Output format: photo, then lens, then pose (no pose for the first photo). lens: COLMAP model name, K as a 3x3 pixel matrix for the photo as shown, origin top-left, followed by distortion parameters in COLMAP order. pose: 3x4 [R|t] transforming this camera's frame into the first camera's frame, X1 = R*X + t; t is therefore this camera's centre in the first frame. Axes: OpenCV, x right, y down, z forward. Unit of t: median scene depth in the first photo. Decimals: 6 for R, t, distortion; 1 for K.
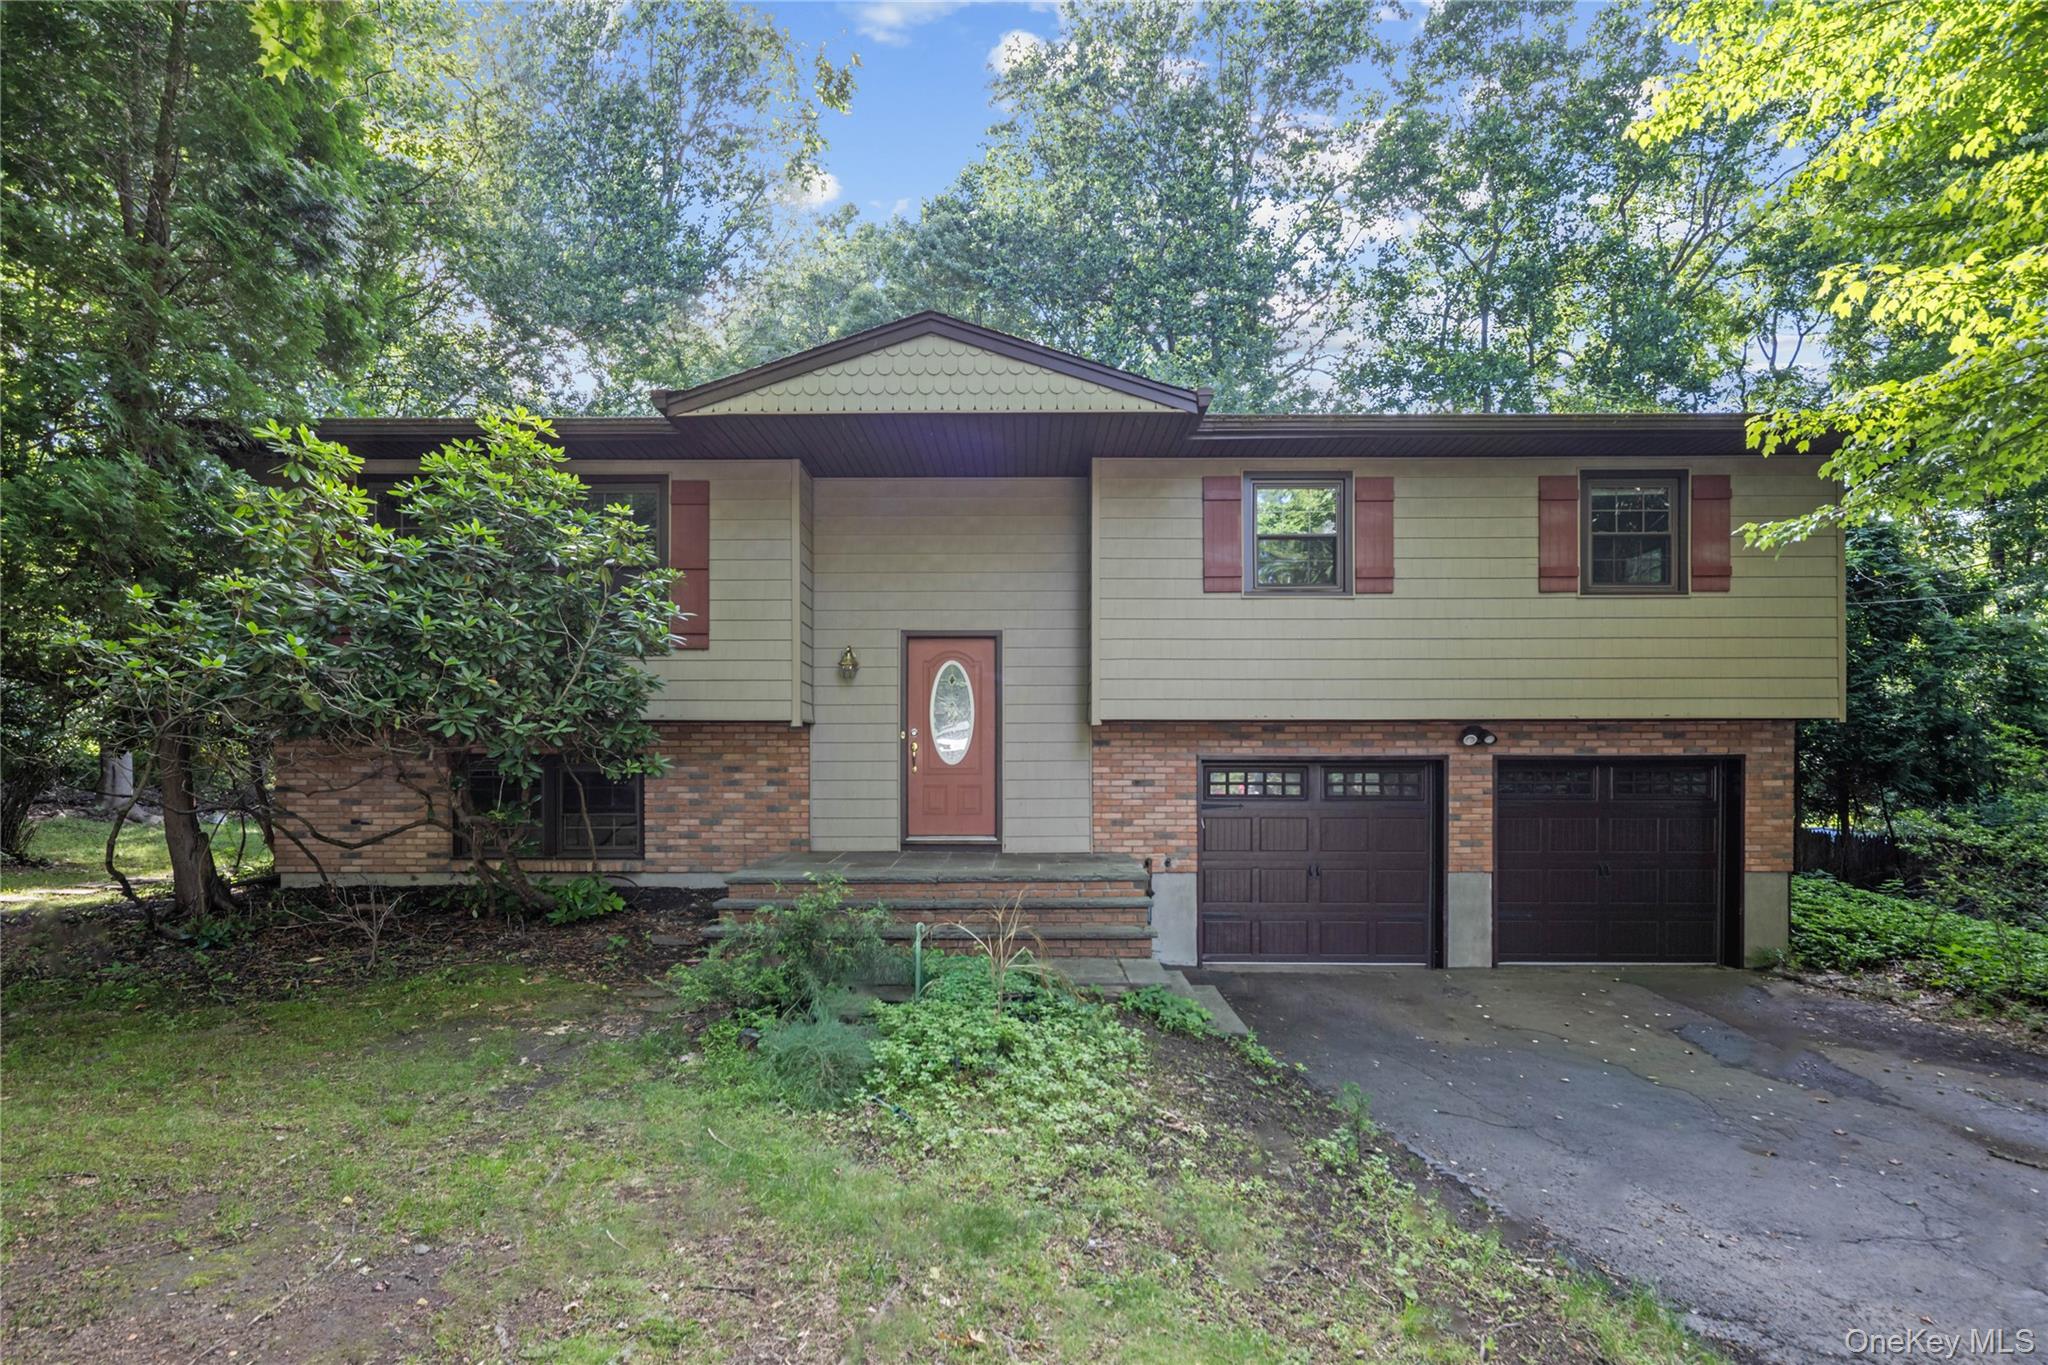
lens RADIAL K [[1051.2, 0, 1027.1], [0, 1051.2, 773.7], [0, 0, 1]] dist [-0.002370, -0.000220]
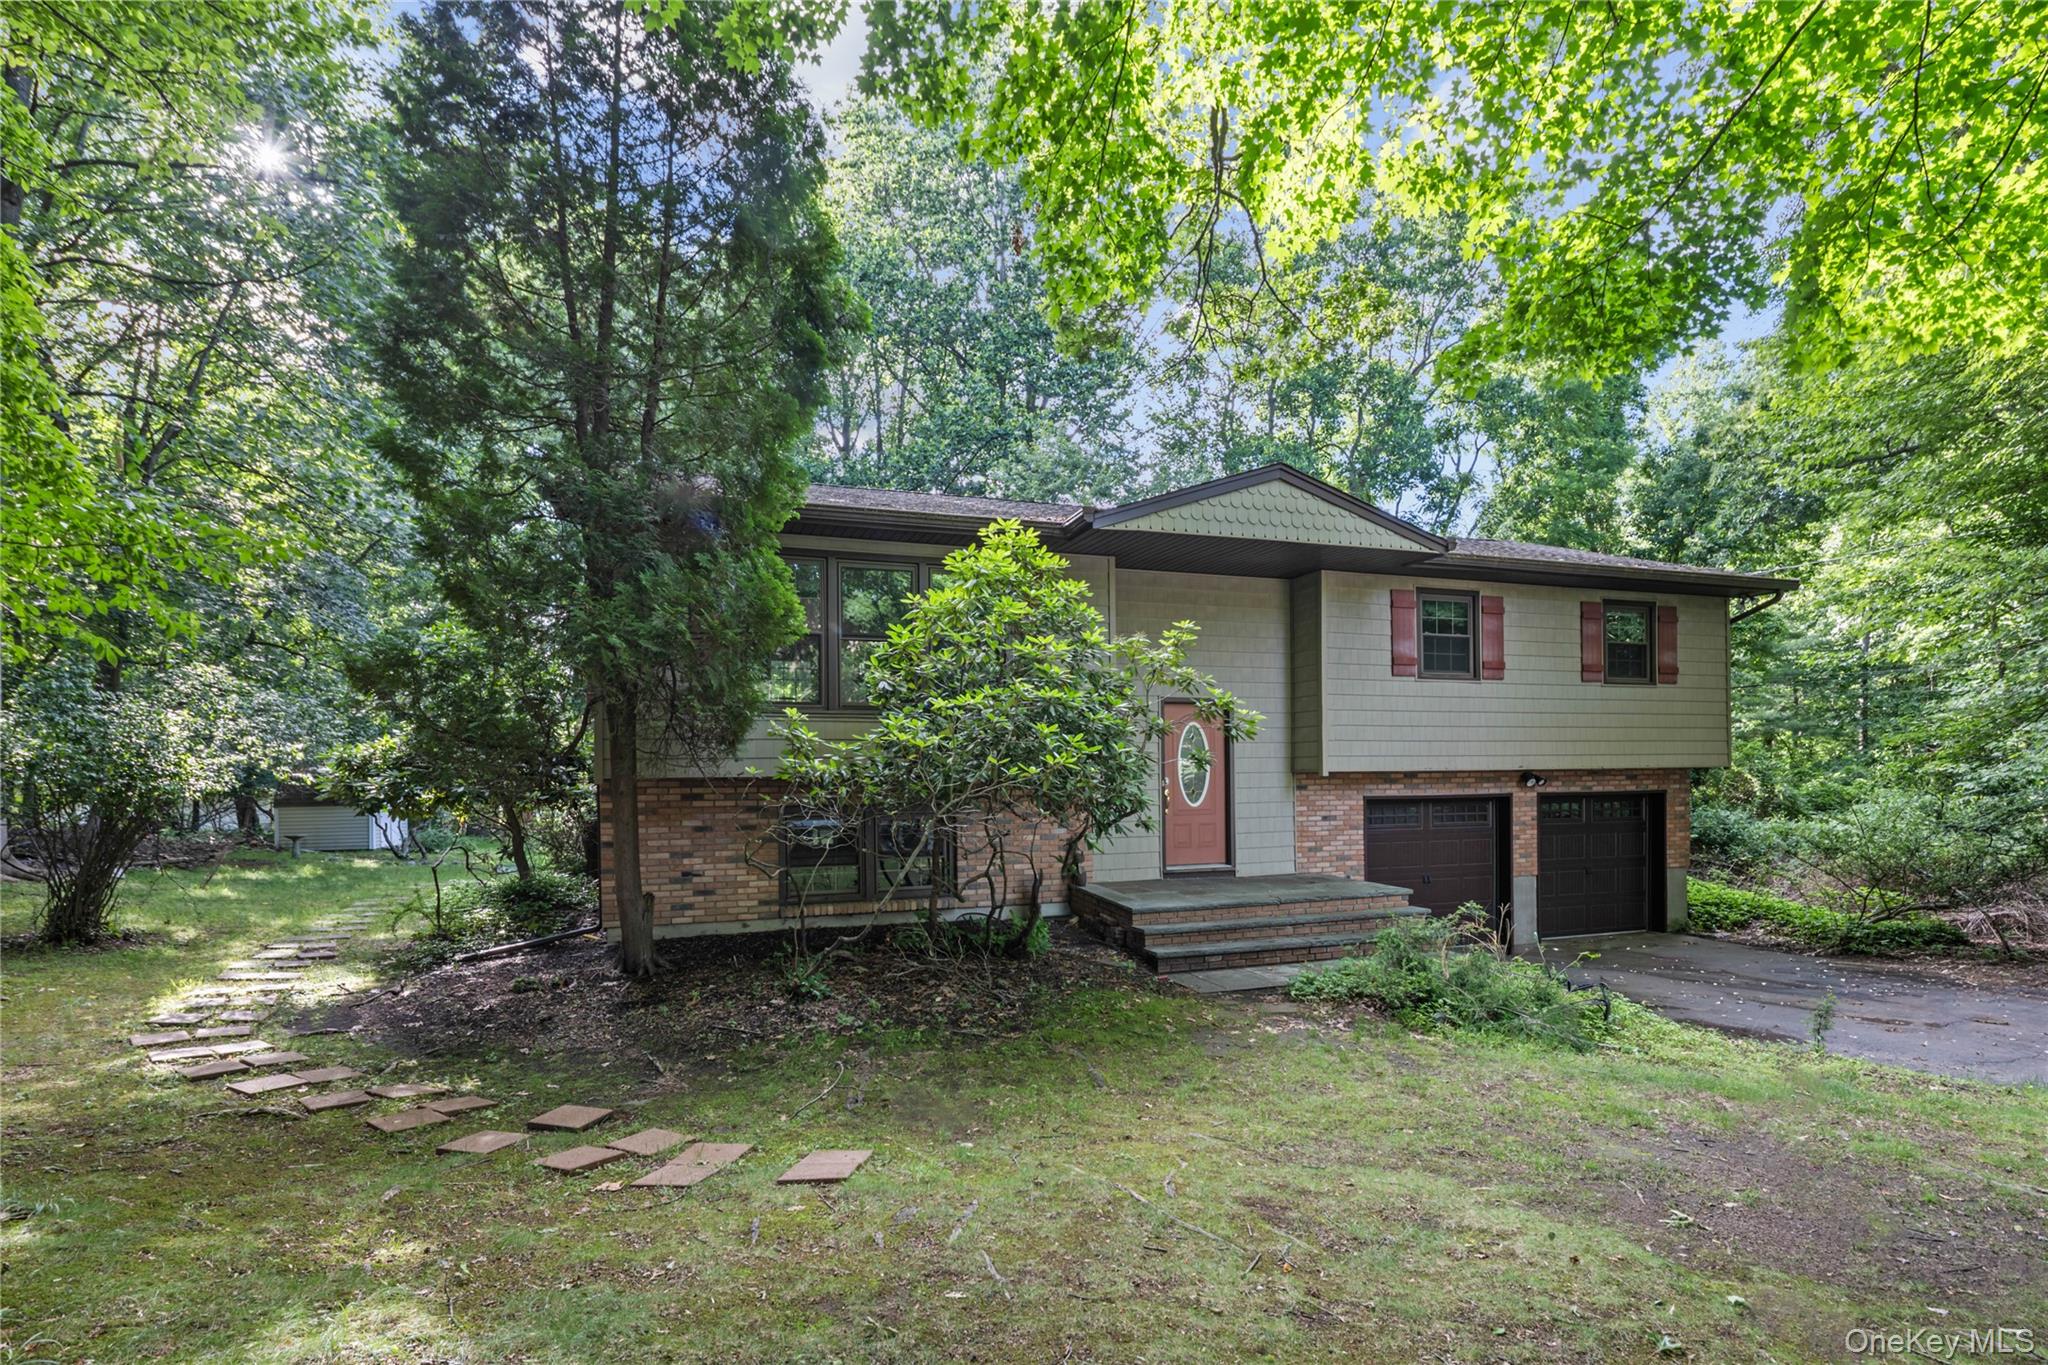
lens RADIAL K [[1051.2, 0, 1027.1], [0, 1051.2, 773.7], [0, 0, 1]] dist [-0.002370, -0.000220]
pose [[0.935720, -0.008928, 0.352629, -0.696833], [0.008996, 0.999958, 0.001444, -0.051488], [-0.352628, 0.001821, 0.935762, -0.081248]]
